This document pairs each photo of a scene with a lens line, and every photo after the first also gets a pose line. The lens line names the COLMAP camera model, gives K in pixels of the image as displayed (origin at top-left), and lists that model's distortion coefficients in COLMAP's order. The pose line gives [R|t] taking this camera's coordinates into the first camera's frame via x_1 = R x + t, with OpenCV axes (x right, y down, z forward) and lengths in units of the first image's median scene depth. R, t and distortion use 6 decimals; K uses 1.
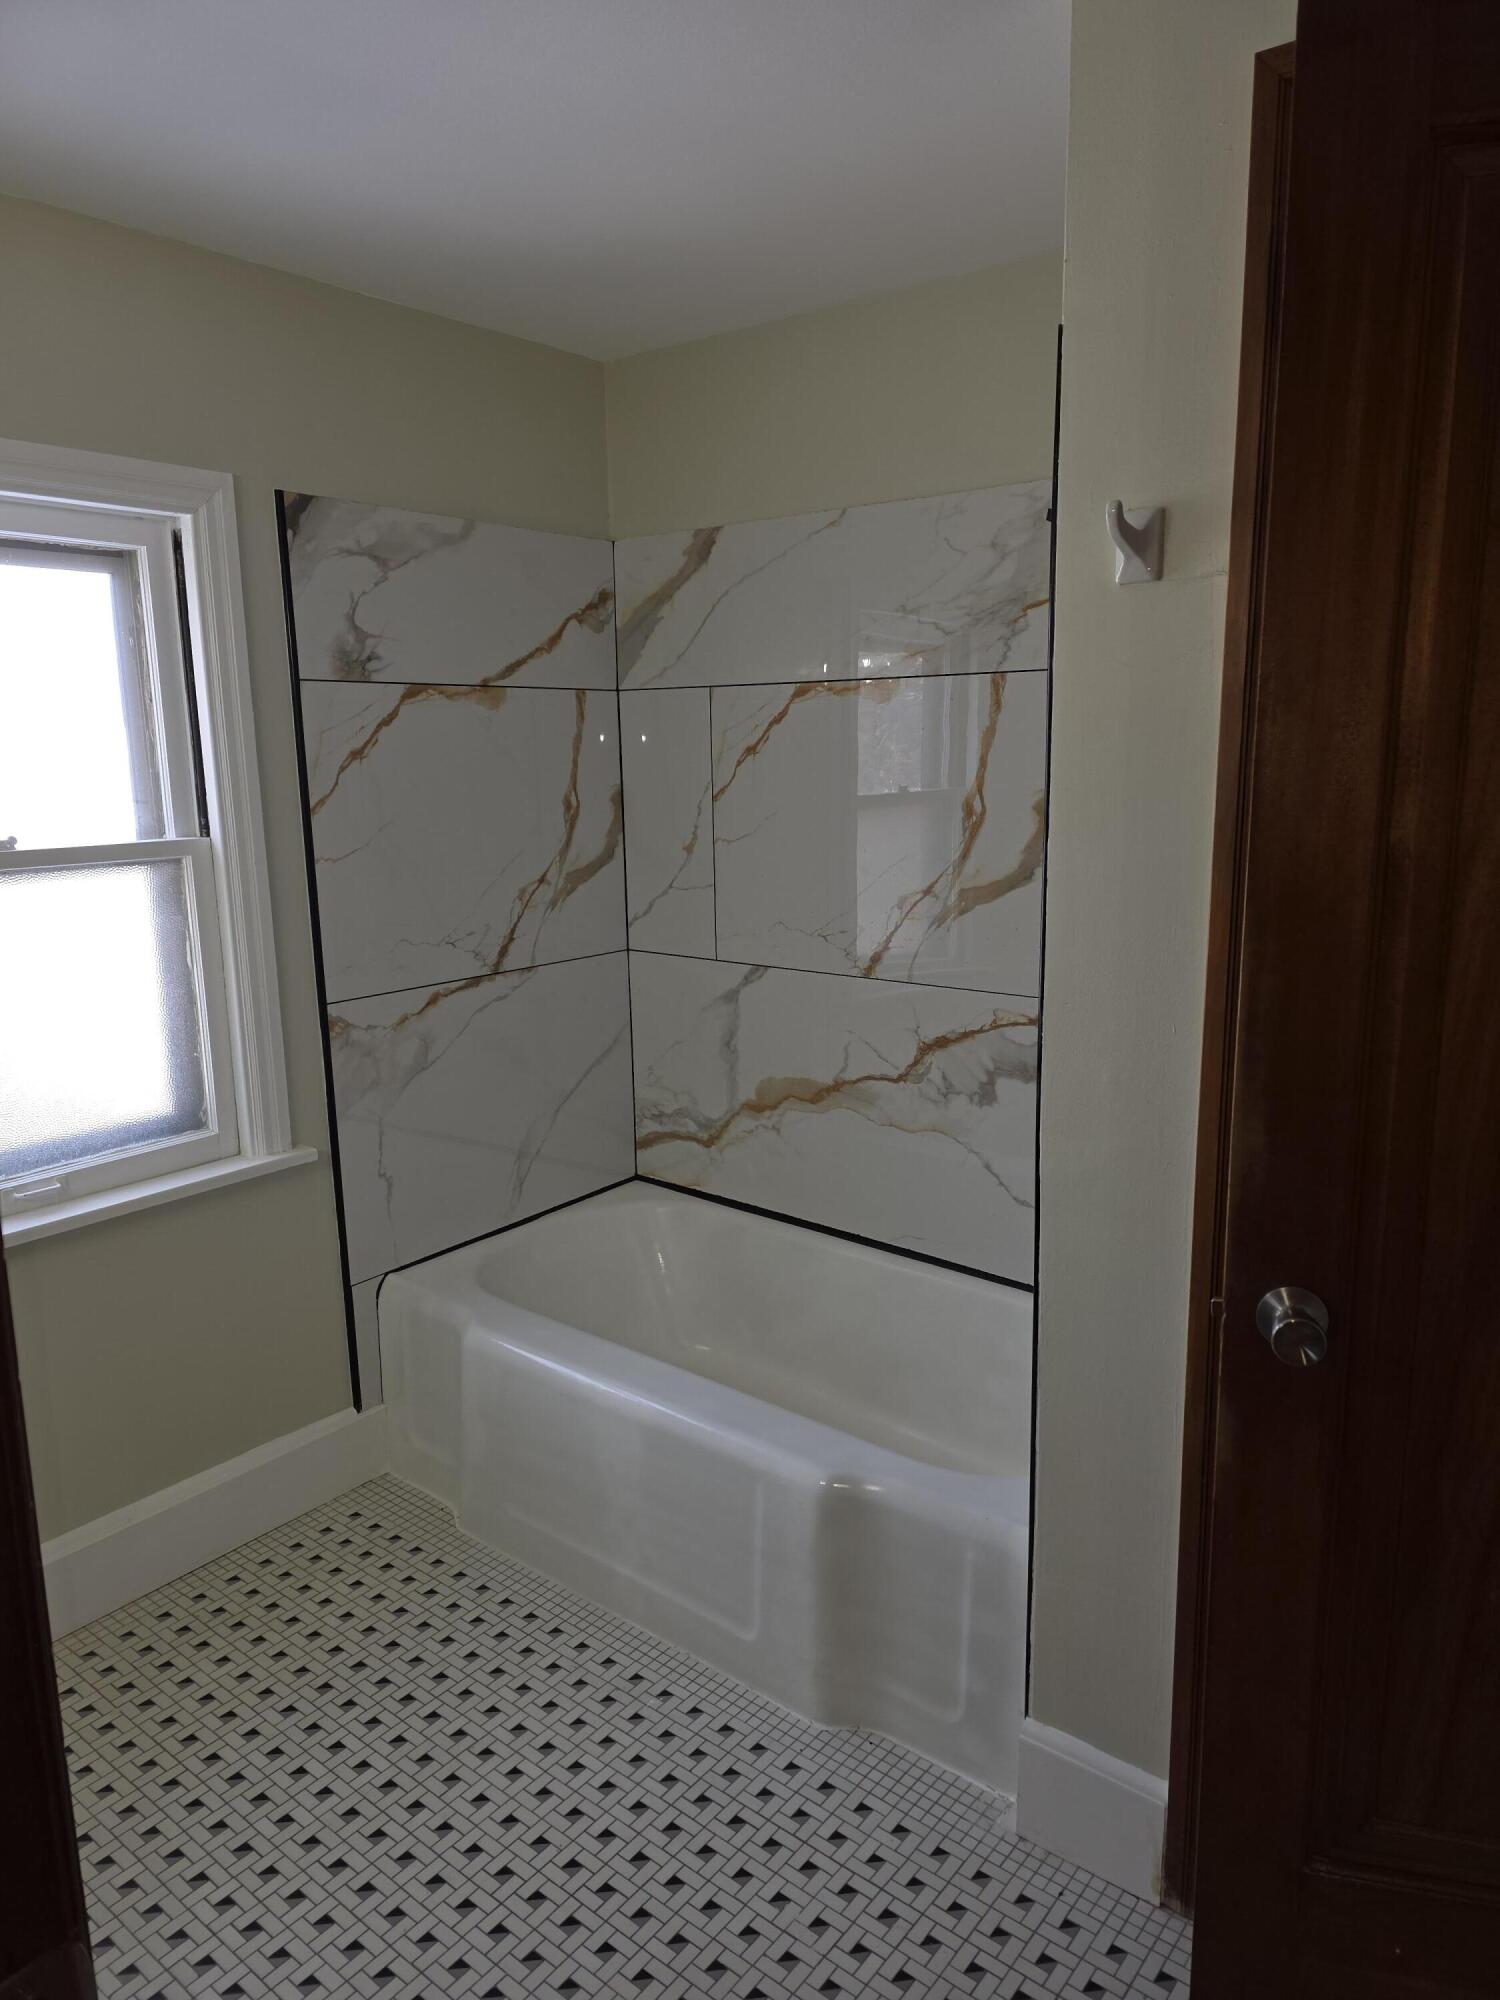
lens RADIAL K [[1356.1, 0, 752.7], [0, 1356.1, 1013.8], [0, 0, 1]] dist [0.095197, -0.097790]
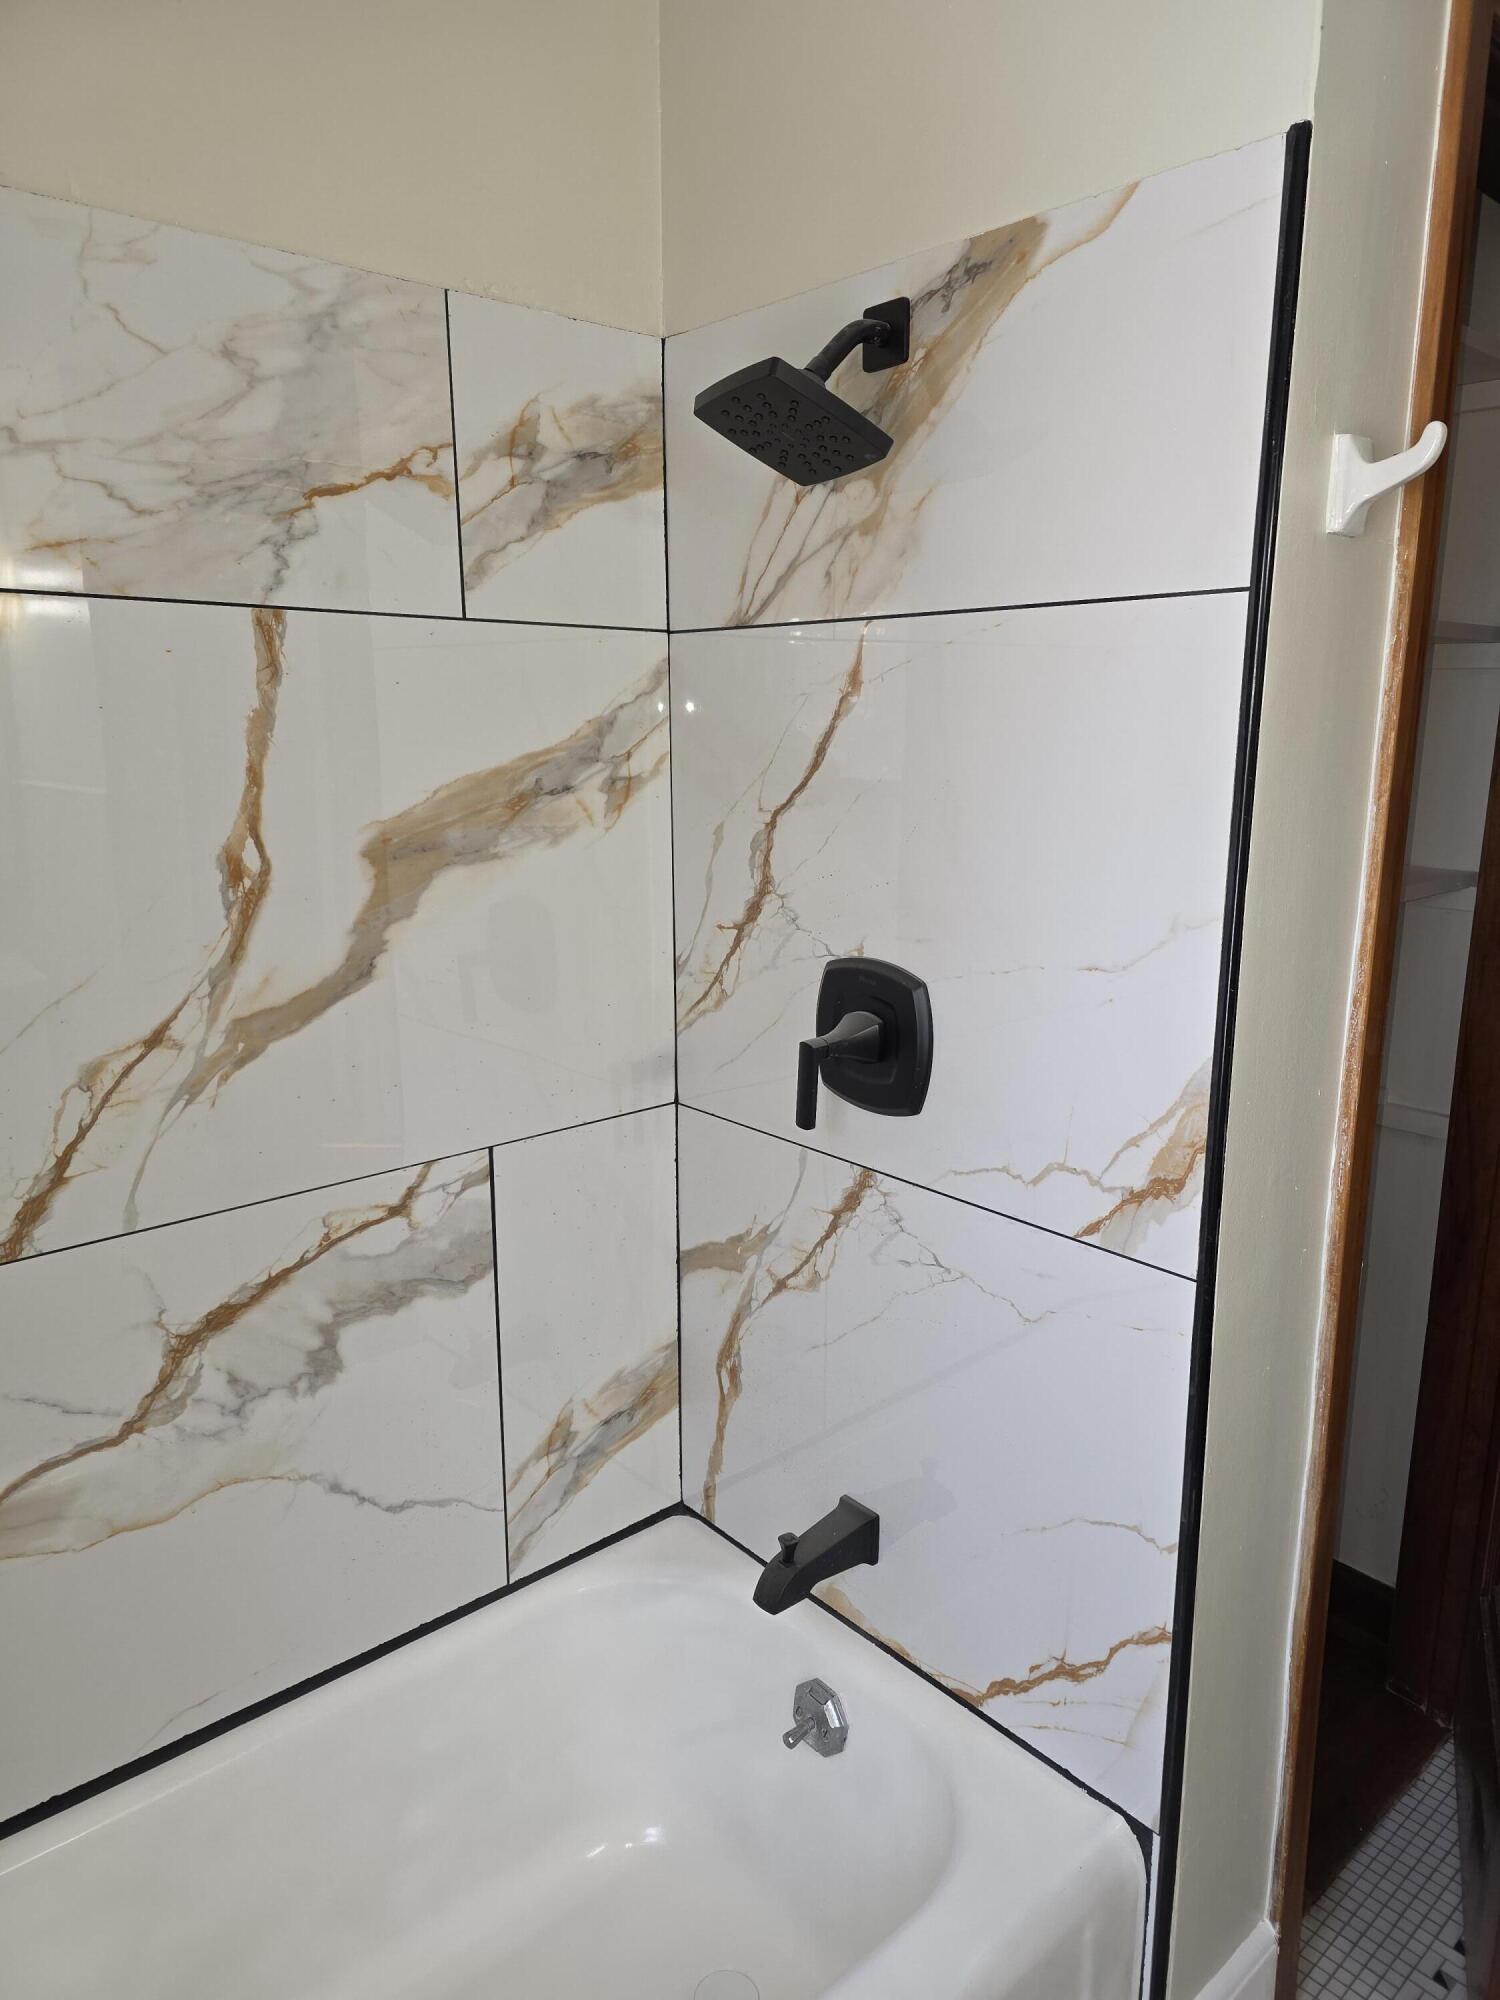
lens RADIAL K [[1356.1, 0, 752.7], [0, 1356.1, 1013.8], [0, 0, 1]] dist [0.095197, -0.097790]
pose [[0.150727, -0.198620, 0.968417, -0.326024], [0.189827, 0.967194, 0.168824, -0.146089], [-0.970179, 0.158385, 0.183486, 0.717060]]
